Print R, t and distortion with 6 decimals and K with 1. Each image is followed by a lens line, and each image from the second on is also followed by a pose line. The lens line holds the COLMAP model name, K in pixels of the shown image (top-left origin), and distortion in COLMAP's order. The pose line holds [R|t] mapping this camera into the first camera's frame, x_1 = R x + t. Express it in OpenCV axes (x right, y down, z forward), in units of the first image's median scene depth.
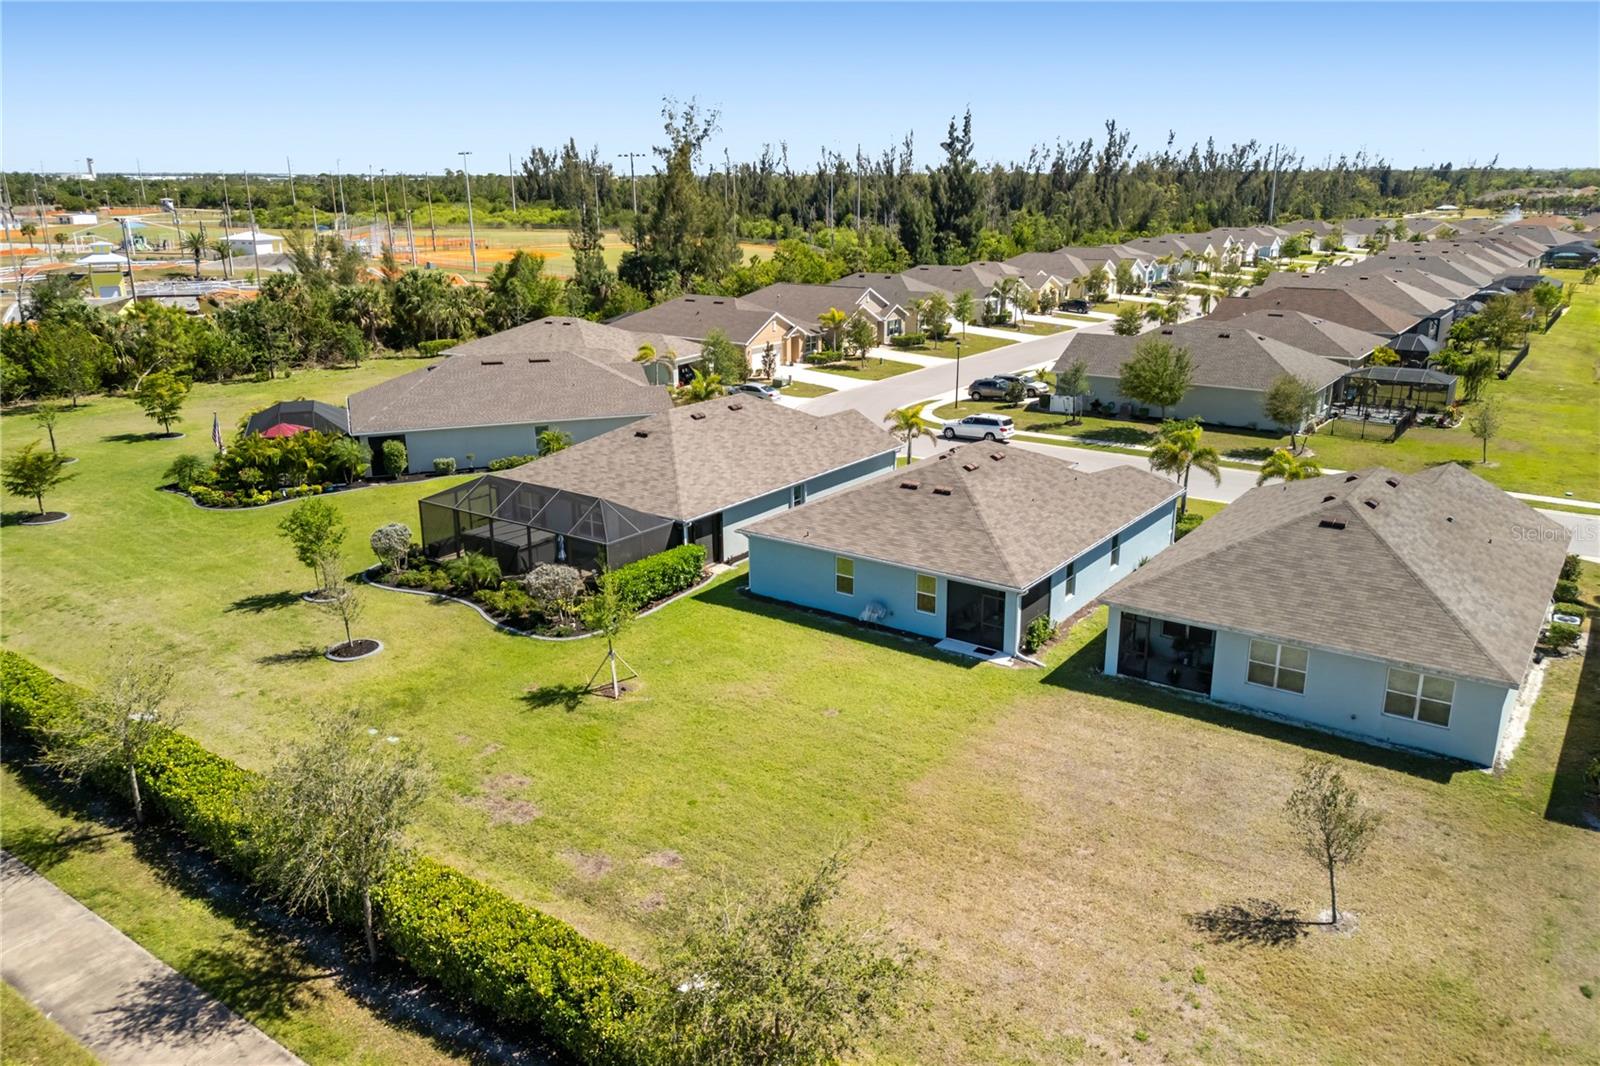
lens RADIAL K [[1175.9, 0, 797.0], [0, 1175.9, 538.4], [0, 0, 1]] dist [0.060143, -0.043459]
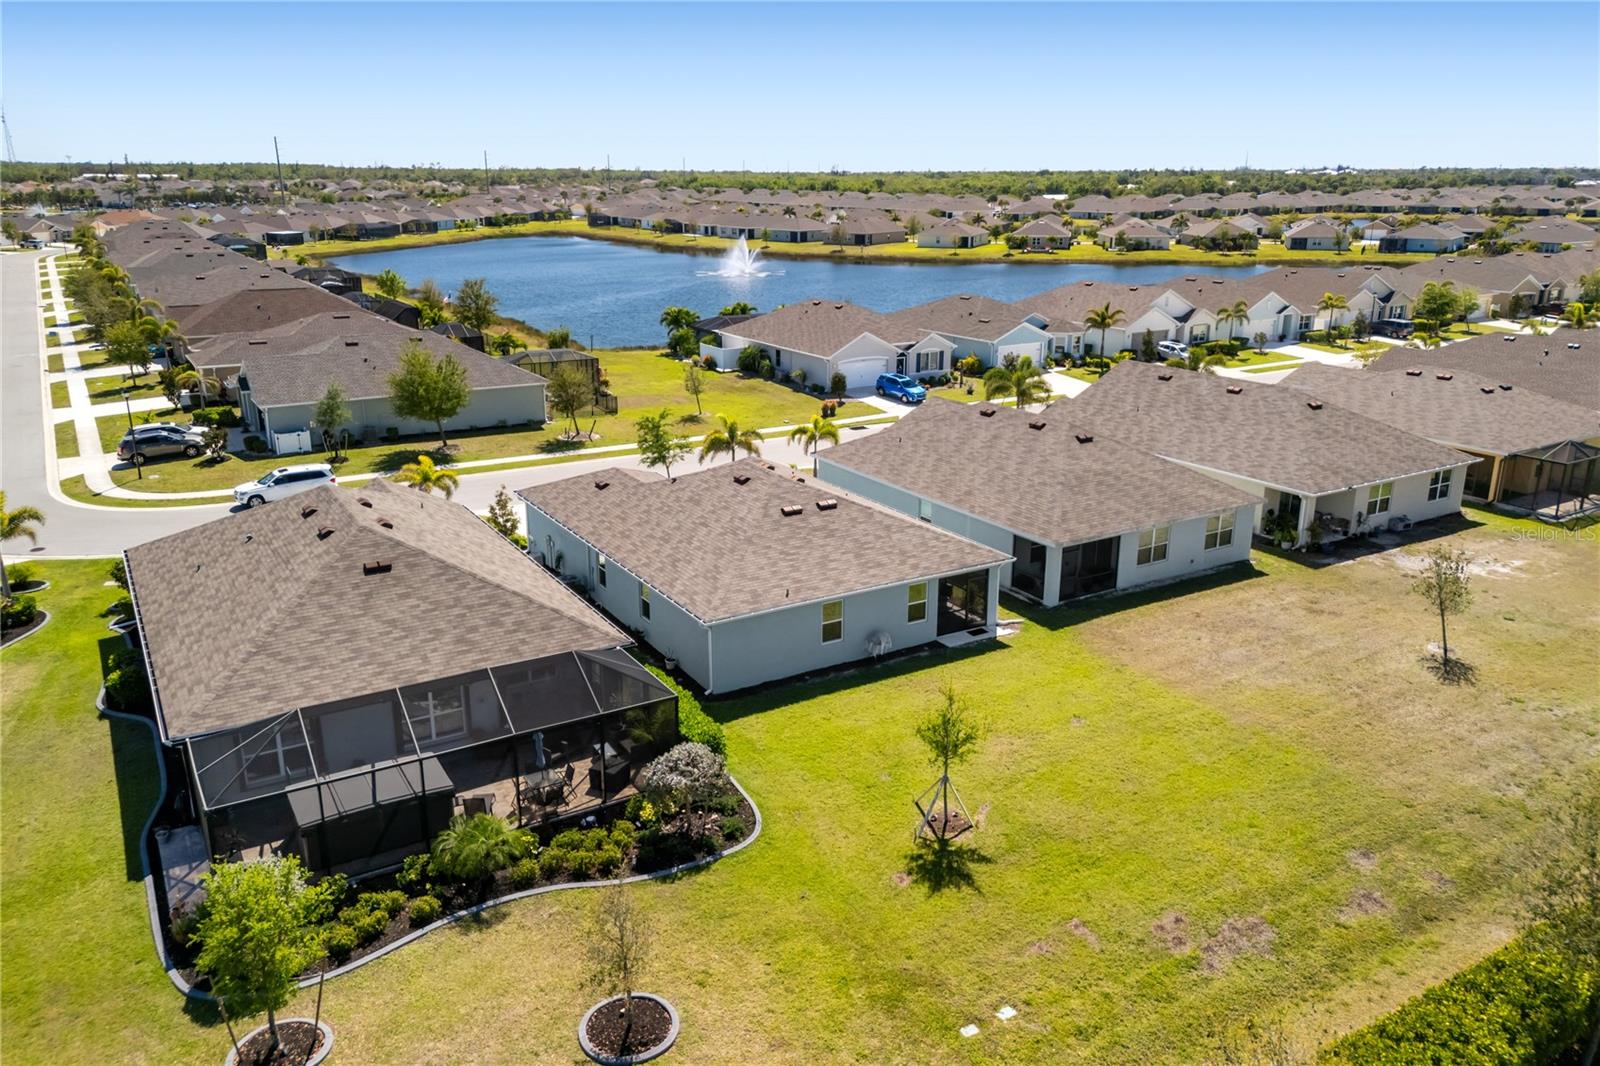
lens RADIAL K [[1175.9, 0, 800.5], [0, 1175.9, 561.9], [0, 0, 1]] dist [0.060143, -0.043459]
pose [[0.380664, -0.283085, 0.880317, -0.694079], [0.263440, 0.945738, 0.190206, -0.175081], [-0.886394, 0.159506, 0.434584, 0.597467]]
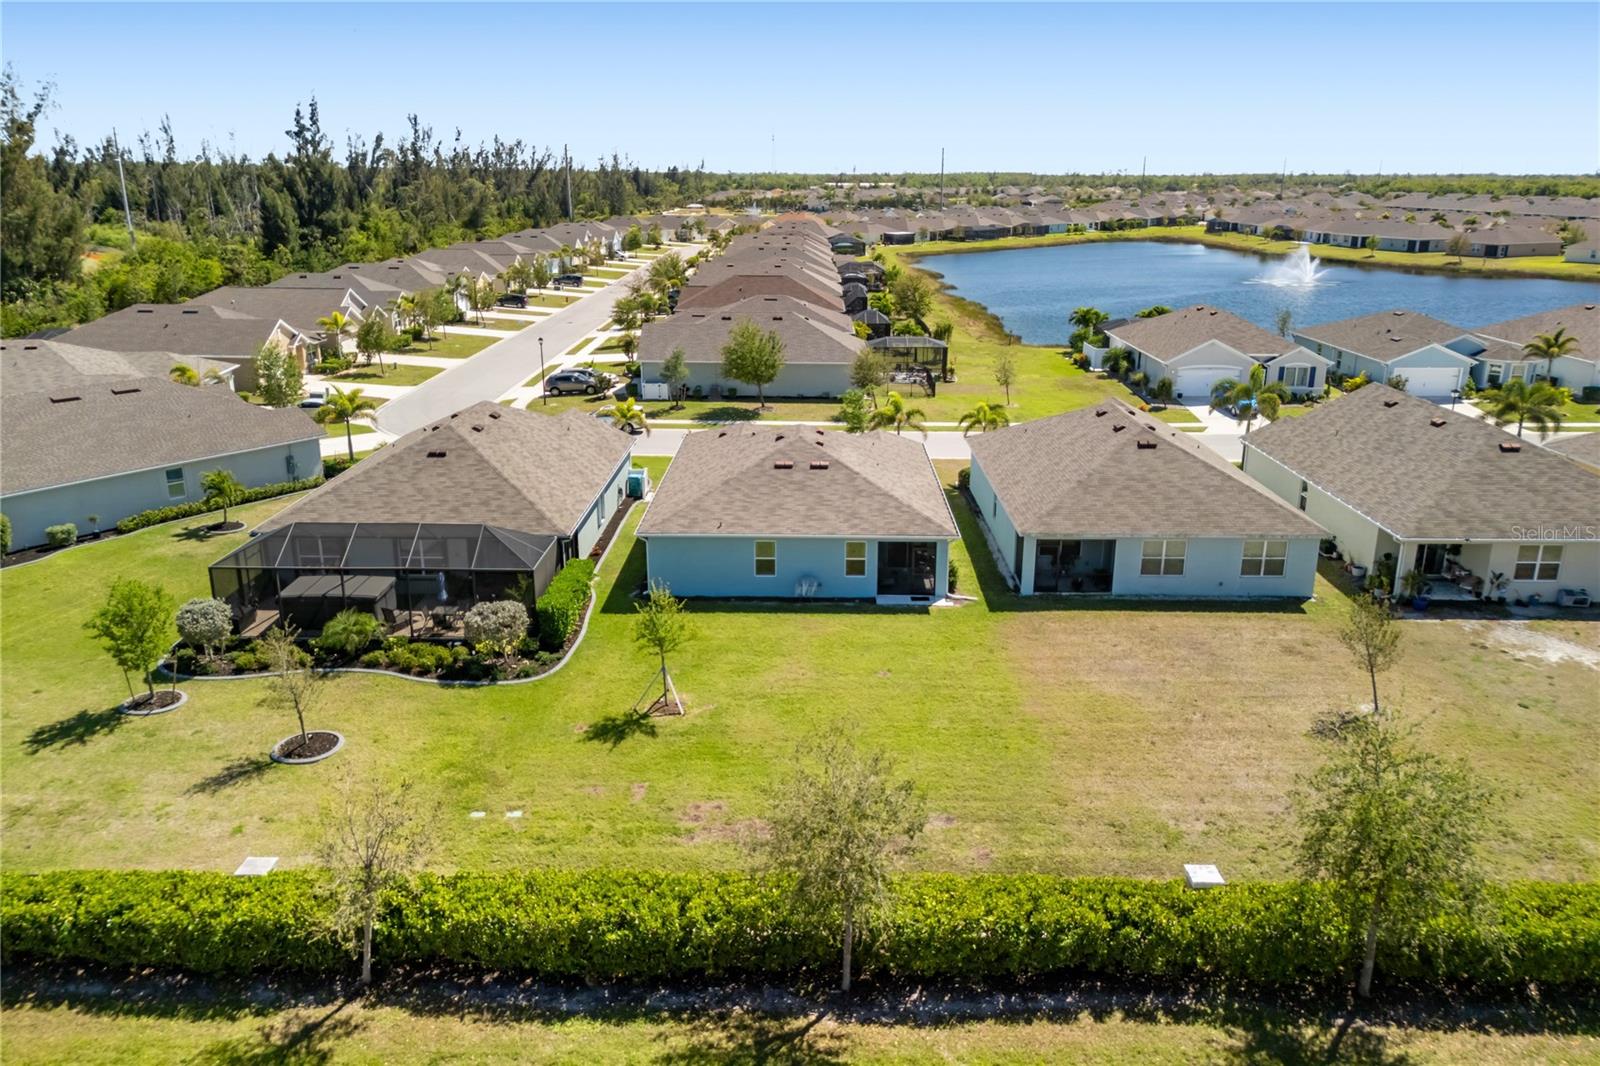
lens RADIAL K [[1175.9, 0, 797.1], [0, 1175.9, 539.2], [0, 0, 1]] dist [0.060143, -0.043459]
pose [[0.816947, -0.161098, 0.553756, -0.479277], [0.159161, 0.985882, 0.052003, -0.032216], [-0.554315, 0.045652, 0.831054, 0.118583]]
